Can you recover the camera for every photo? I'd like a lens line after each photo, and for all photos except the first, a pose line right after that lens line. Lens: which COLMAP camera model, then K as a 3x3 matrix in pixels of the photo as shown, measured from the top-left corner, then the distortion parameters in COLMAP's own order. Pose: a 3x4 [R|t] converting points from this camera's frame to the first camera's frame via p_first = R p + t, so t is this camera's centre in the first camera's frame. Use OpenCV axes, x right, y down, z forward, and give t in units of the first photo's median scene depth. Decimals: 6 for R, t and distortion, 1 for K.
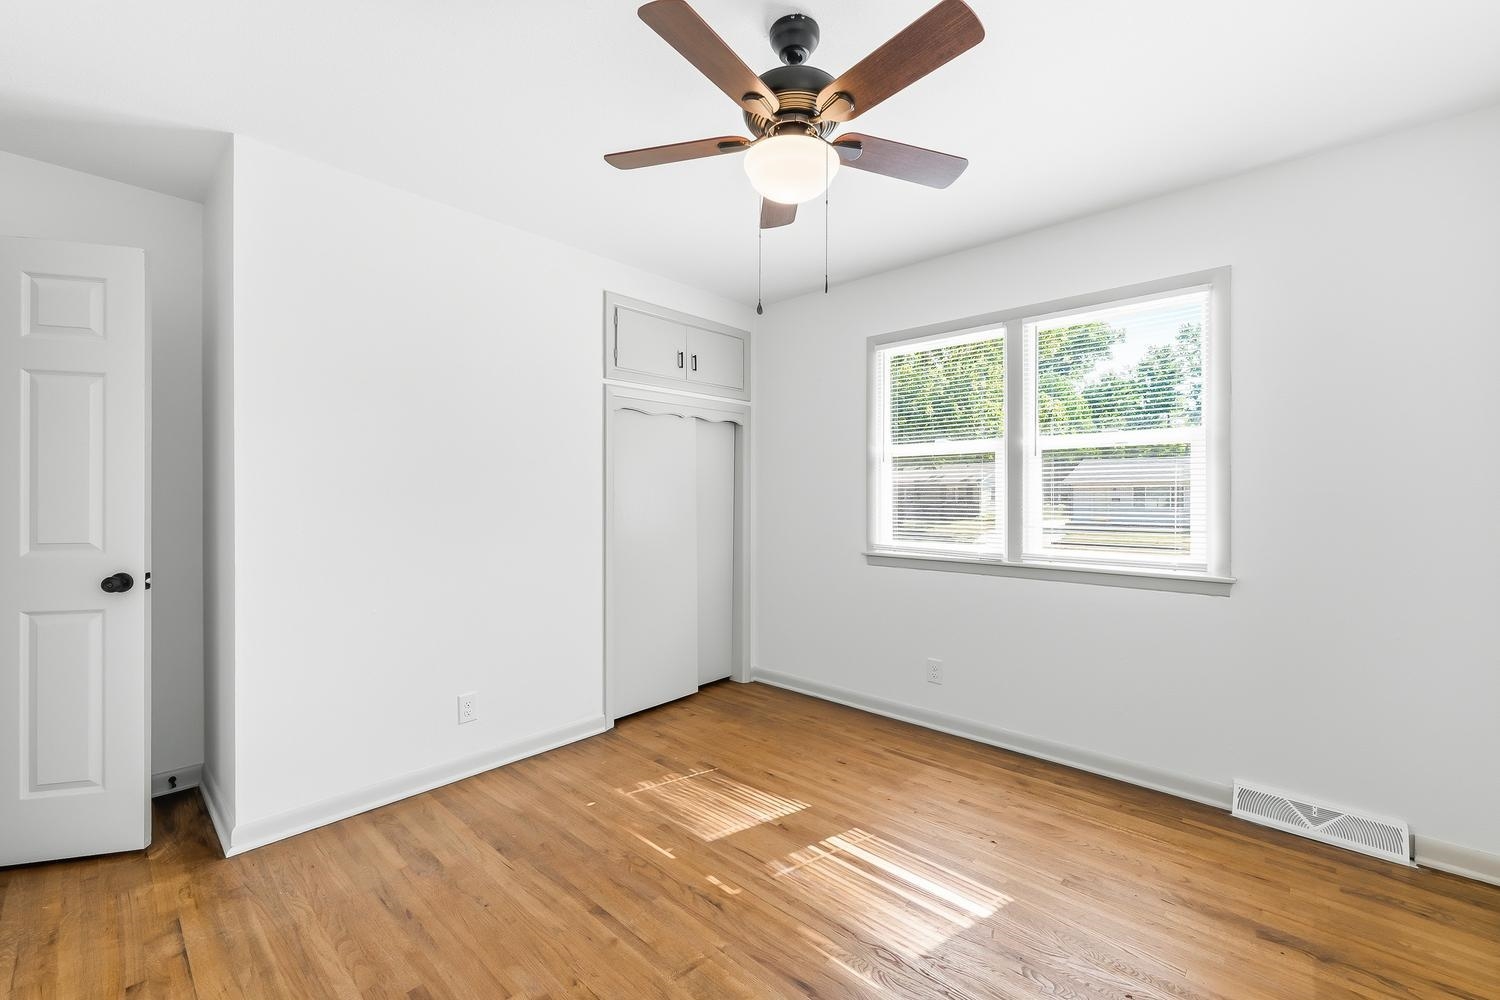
lens RADIAL K [[619.5, 0, 754.4], [0, 619.5, 498.7], [0, 0, 1]] dist [-0.001525, -0.000085]
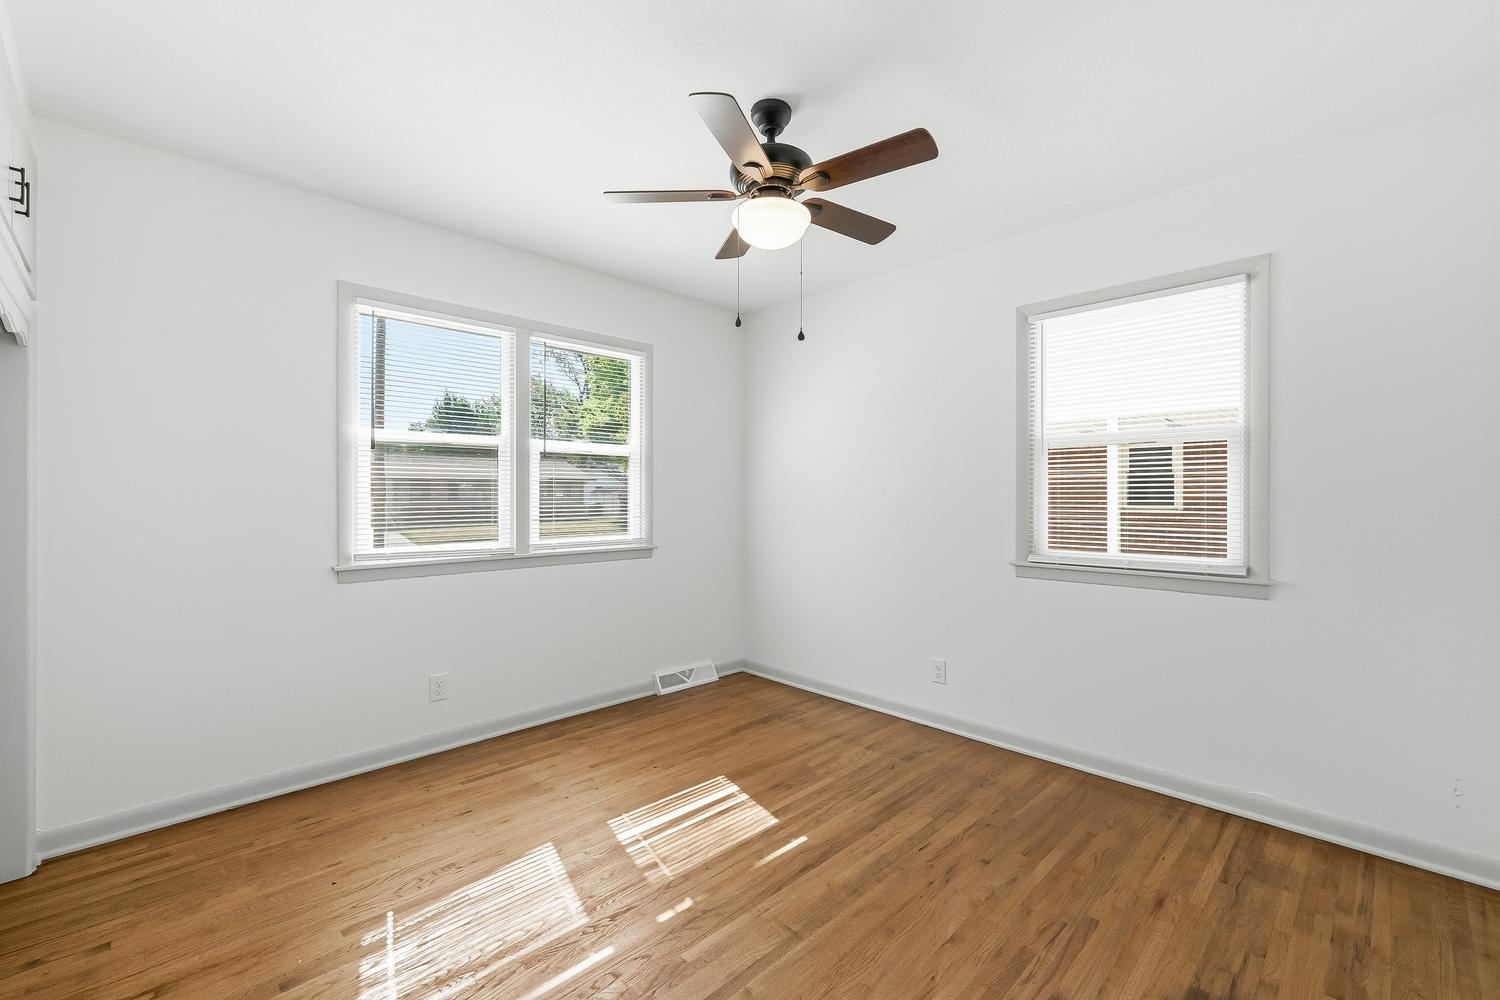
lens RADIAL K [[627.8, 0, 750.0], [0, 627.8, 500.0], [0, 0, 1]] dist [-0.001157, 0.000236]
pose [[0.045949, -0.010458, 0.998889, -0.735184], [0.000892, 0.999945, 0.010428, -0.001448], [-0.998943, 0.000411, 0.045956, 0.631049]]
